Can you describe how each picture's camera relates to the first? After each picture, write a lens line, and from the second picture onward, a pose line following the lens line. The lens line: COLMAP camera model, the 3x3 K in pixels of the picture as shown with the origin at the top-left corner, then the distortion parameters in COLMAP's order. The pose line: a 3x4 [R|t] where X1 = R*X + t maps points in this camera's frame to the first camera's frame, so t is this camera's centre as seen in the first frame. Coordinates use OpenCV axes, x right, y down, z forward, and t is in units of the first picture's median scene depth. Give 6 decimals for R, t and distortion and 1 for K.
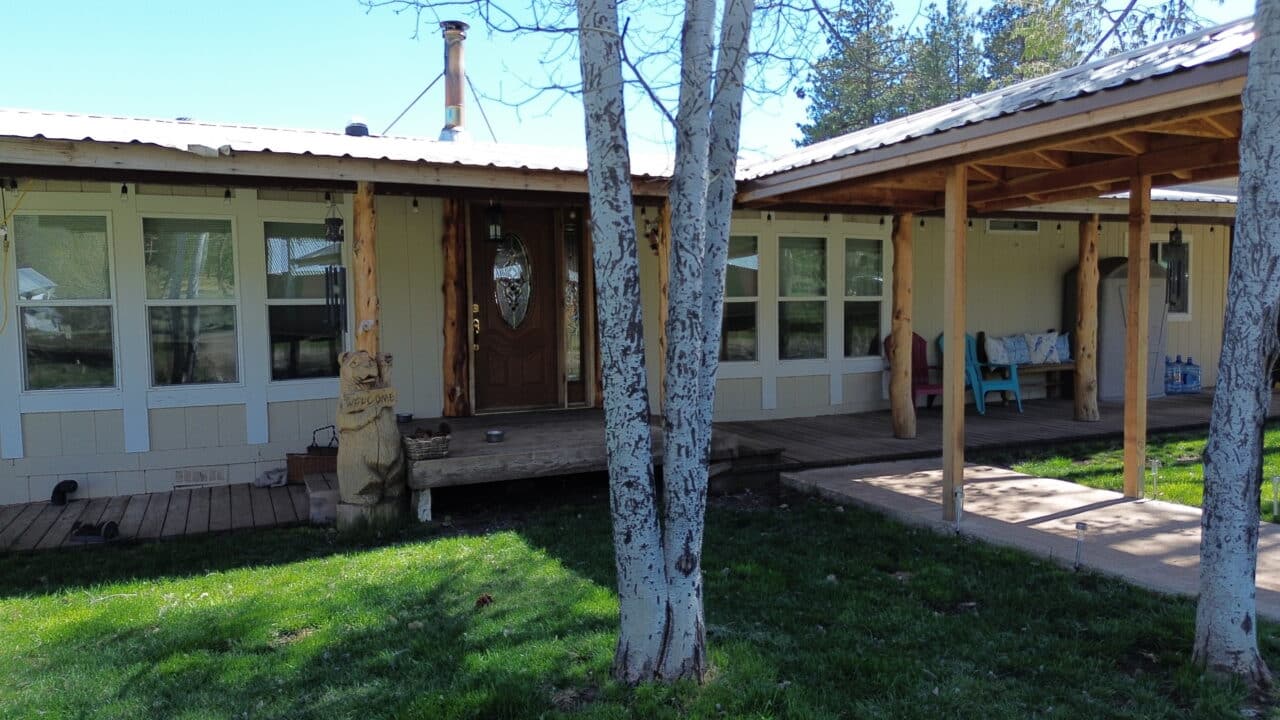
lens RADIAL K [[904.2, 0, 637.3], [0, 904.2, 360.5], [0, 0, 1]] dist [0.011893, -0.005520]
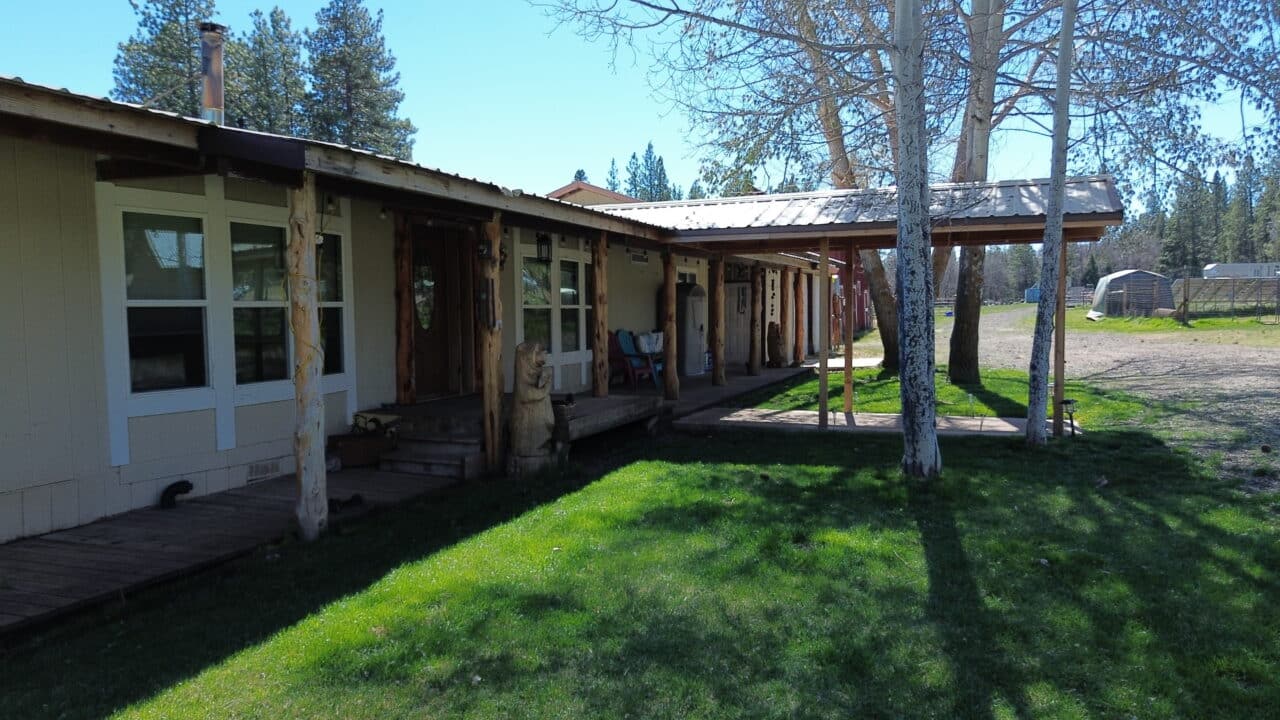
lens RADIAL K [[904.2, 0, 640.5], [0, 904.2, 359.2], [0, 0, 1]] dist [0.011893, -0.005520]
pose [[0.705569, -0.026843, 0.708133, -0.705448], [0.032617, 0.999453, 0.005387, 0.007470], [-0.707891, 0.019297, 0.706058, -0.039822]]
